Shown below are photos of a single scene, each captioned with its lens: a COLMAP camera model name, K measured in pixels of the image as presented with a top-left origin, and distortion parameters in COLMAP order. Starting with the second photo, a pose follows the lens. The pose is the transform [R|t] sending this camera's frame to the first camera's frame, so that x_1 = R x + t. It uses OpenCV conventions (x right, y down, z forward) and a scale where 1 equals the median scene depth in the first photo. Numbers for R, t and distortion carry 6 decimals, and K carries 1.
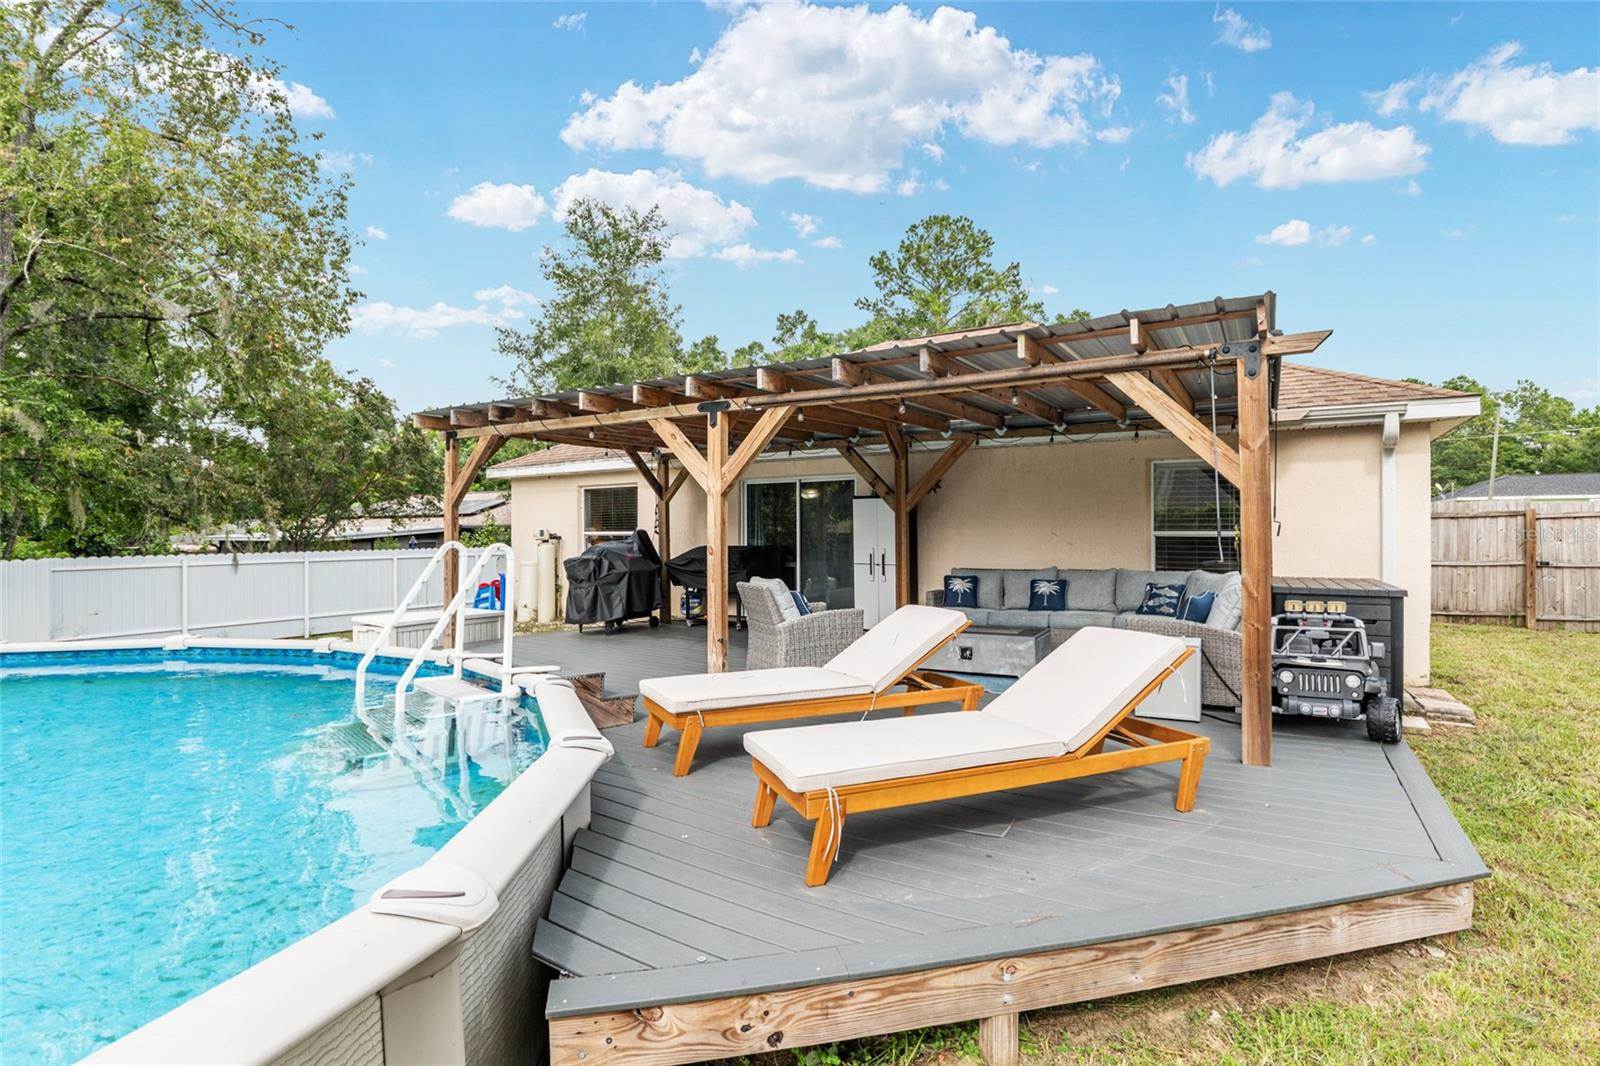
lens RADIAL K [[778.0, 0, 803.9], [0, 778.0, 530.9], [0, 0, 1]] dist [-0.011849, 0.004944]
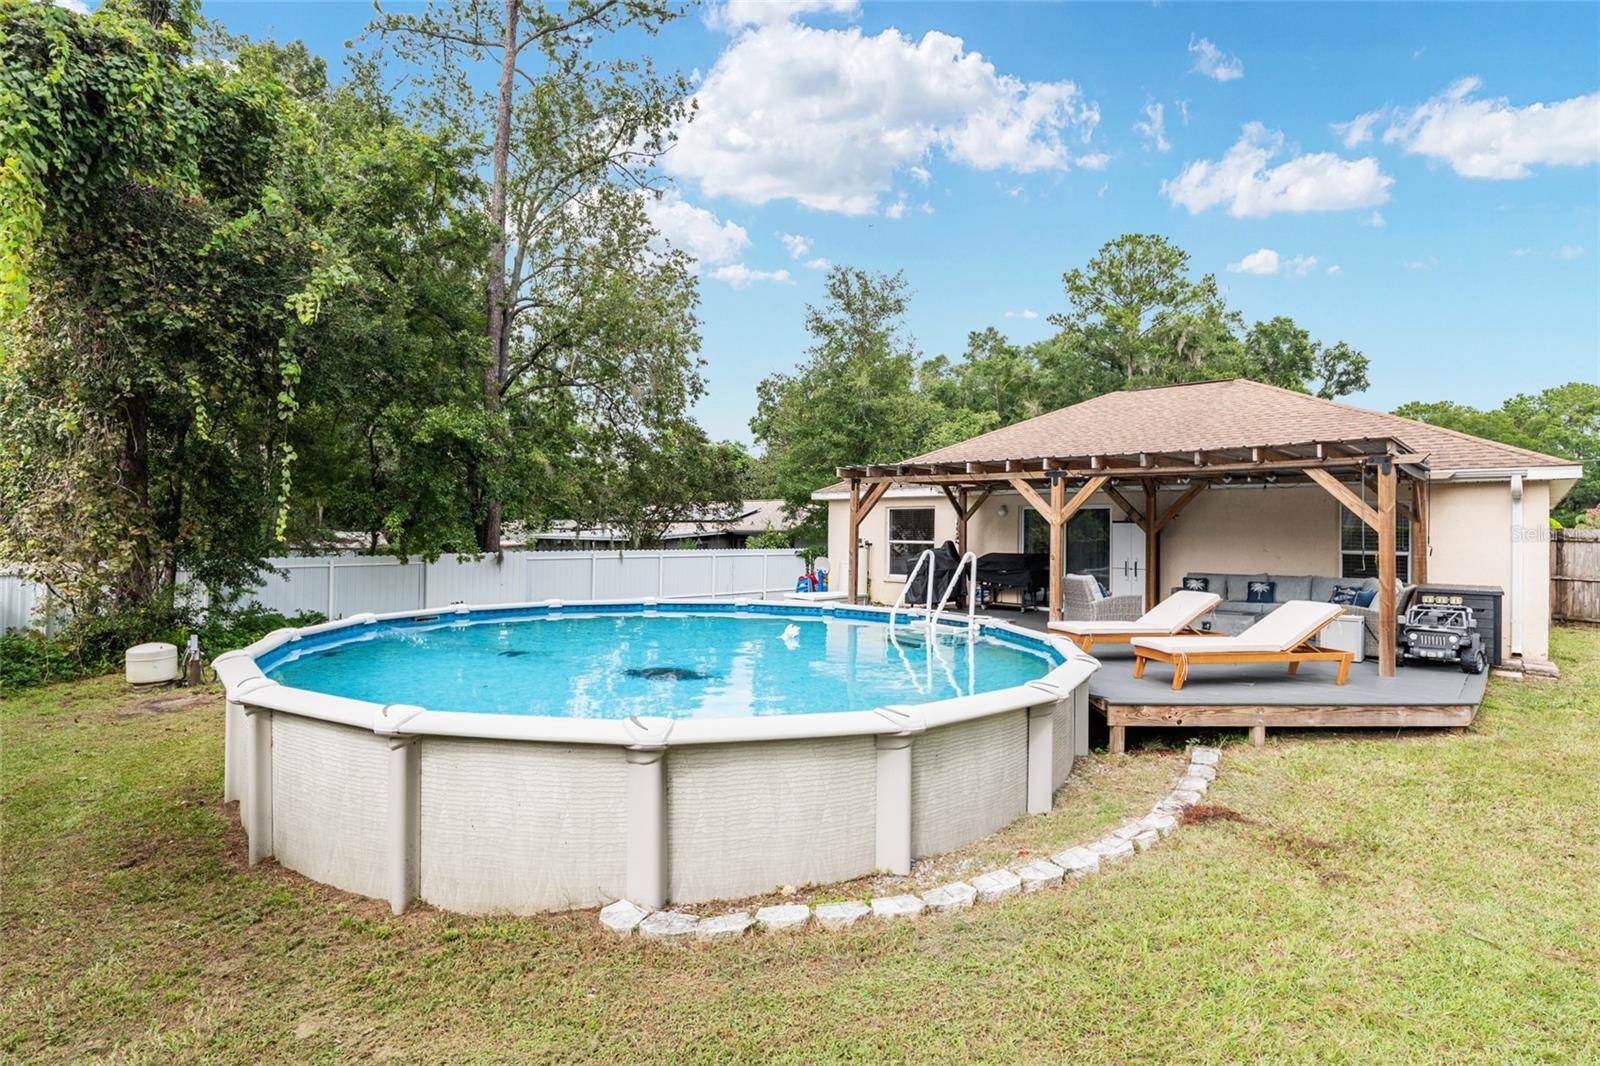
lens RADIAL K [[738.0, 0, 844.3], [0, 738.0, 523.9], [0, 0, 1]] dist [-0.009947, -0.000374]
pose [[0.981389, 0.014842, -0.191455, -0.207747], [-0.017917, 0.999737, -0.014340, -0.013563], [0.191192, 0.017503, 0.981397, -0.553034]]
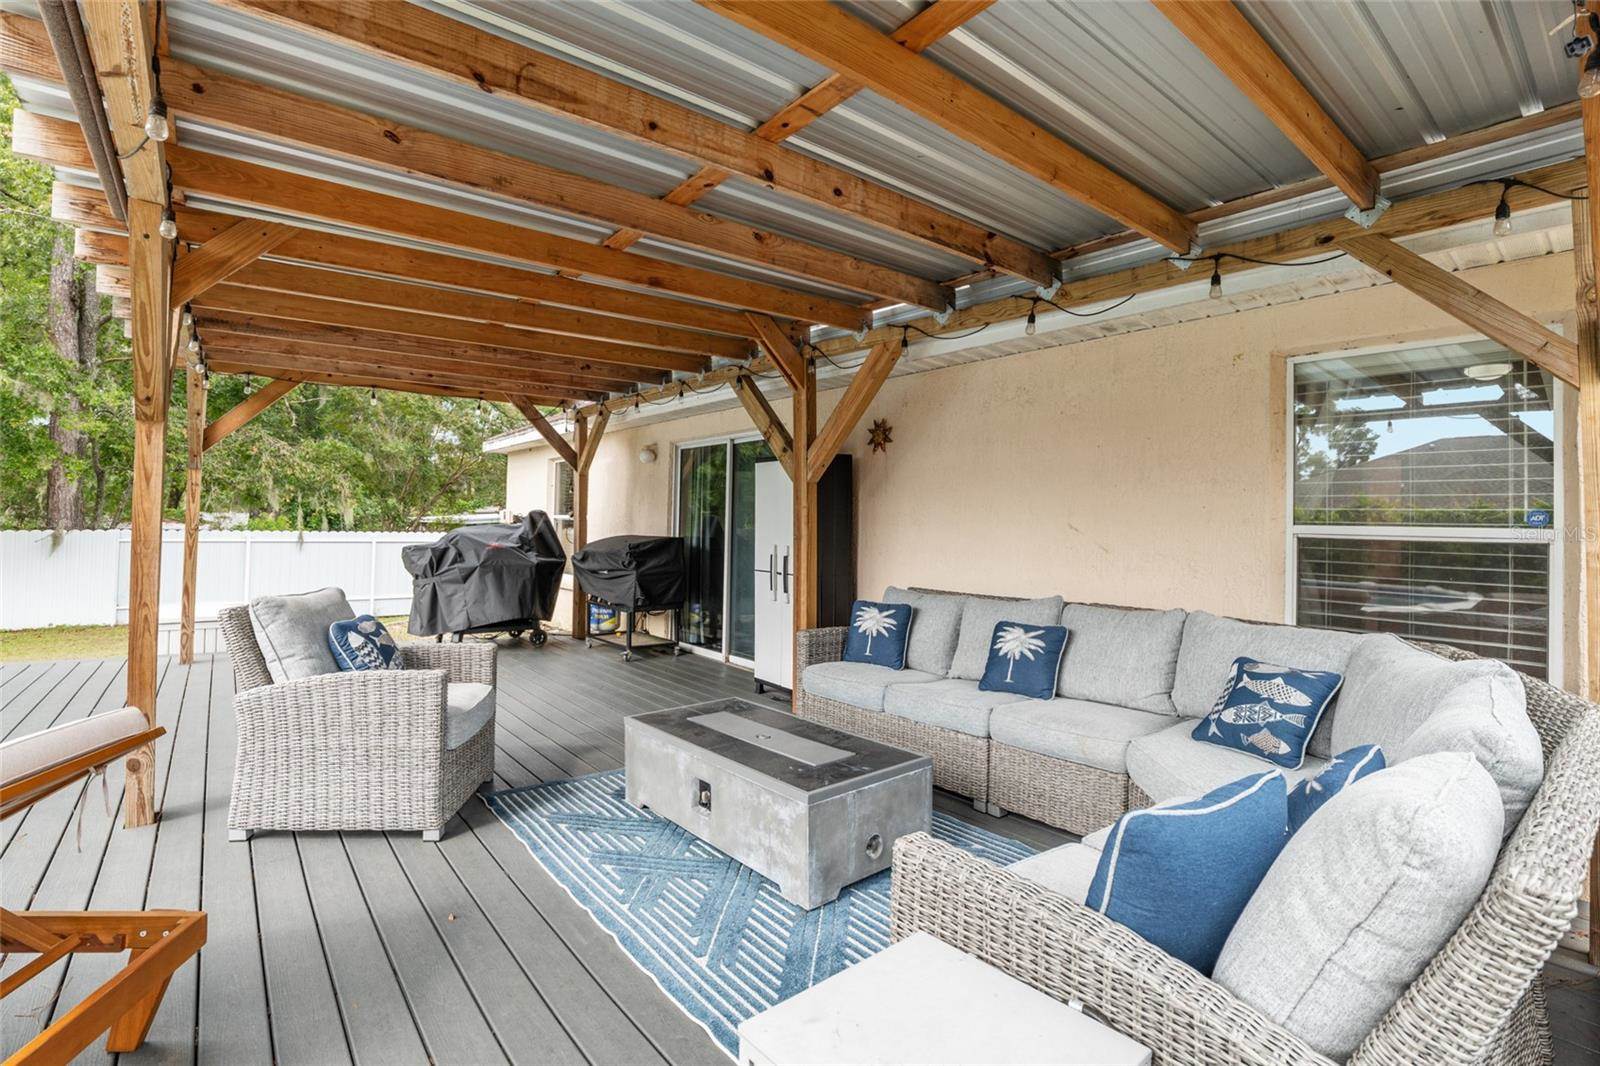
lens RADIAL K [[700.1, 0, 843.3], [0, 700.1, 516.2], [0, 0, 1]] dist [-0.011952, 0.002326]
pose [[0.948251, 0.024354, -0.316585, 0.361035], [-0.033051, 0.999209, -0.022129, 0.011407], [0.315796, 0.031447, 0.948306, 0.601006]]
